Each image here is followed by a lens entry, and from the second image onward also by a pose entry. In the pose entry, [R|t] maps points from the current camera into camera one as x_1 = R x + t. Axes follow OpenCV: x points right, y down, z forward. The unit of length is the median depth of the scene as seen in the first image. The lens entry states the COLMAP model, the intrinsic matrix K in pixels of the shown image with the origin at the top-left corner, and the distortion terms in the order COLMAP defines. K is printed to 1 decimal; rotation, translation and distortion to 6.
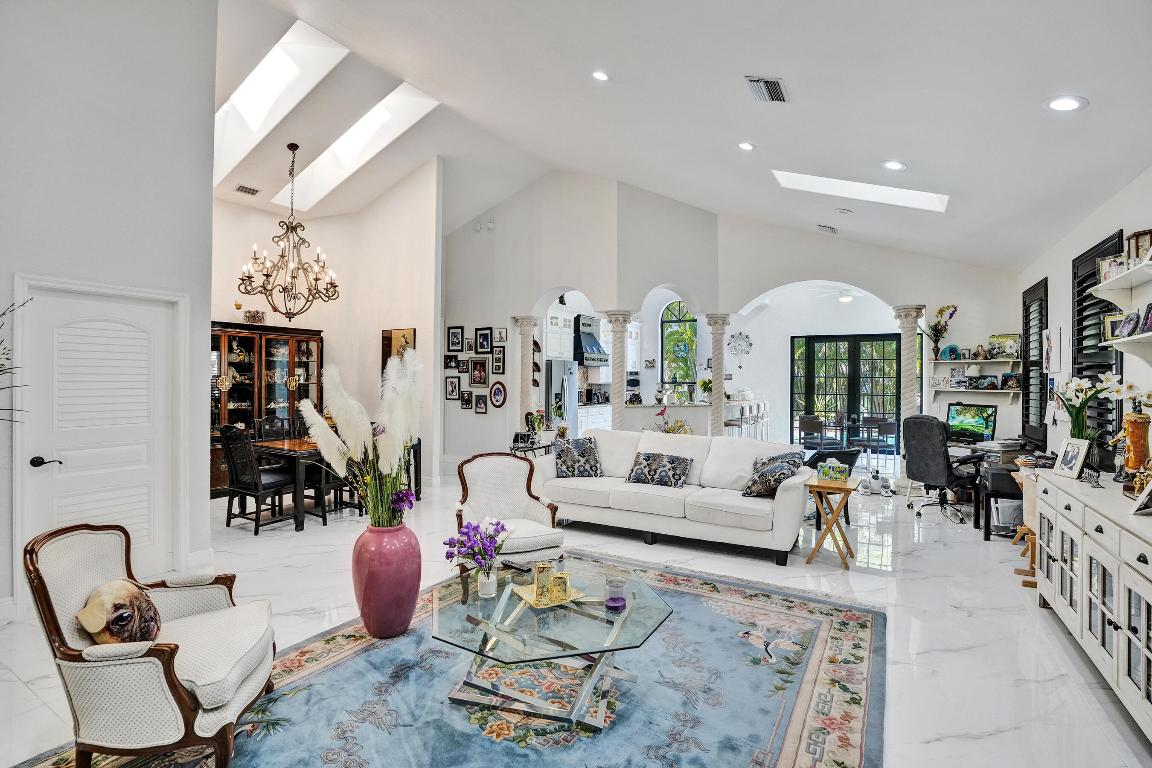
lens RADIAL K [[525.5, 0, 576.0], [0, 525.5, 384.0], [0, 0, 1]] dist [-0.056527, 0.021761]
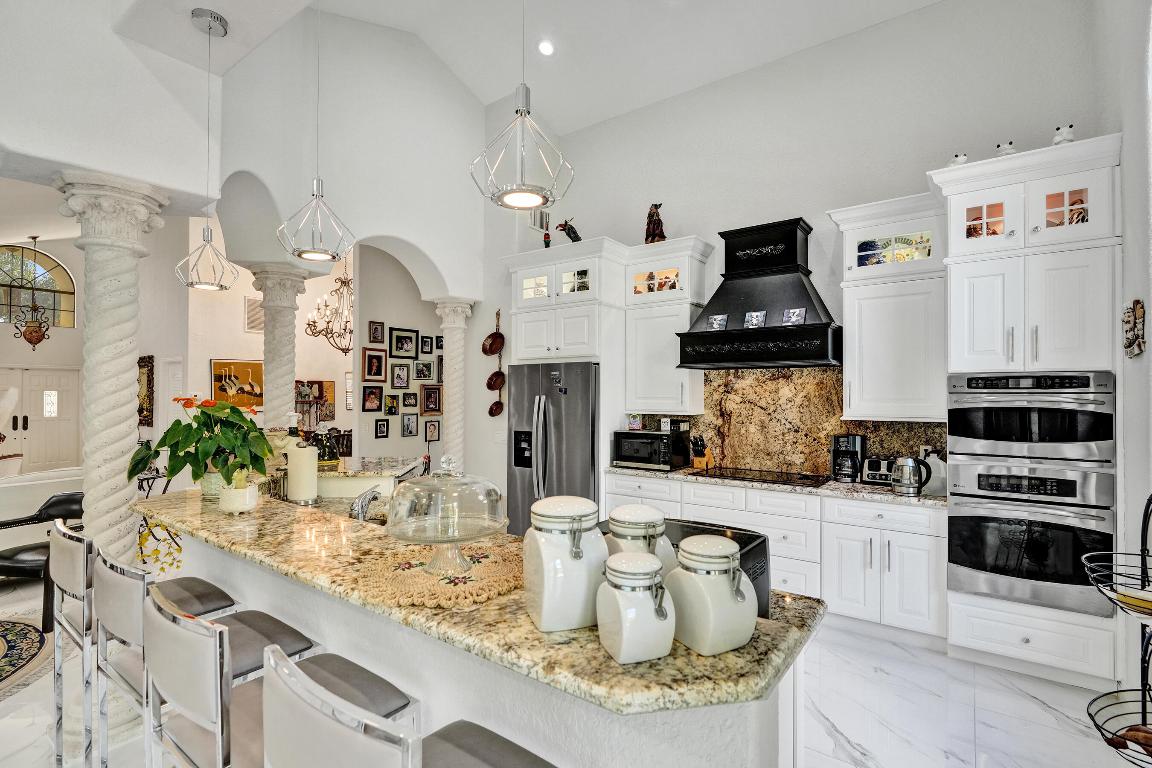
lens RADIAL K [[542.3, 0, 580.3], [0, 542.3, 393.0], [0, 0, 1]] dist [-0.000524, 0.000026]
pose [[-0.100385, -0.011703, -0.994880, 0.487147], [-0.013559, 0.999854, -0.010393, -0.015105], [0.994856, 0.012446, -0.100529, 1.173963]]
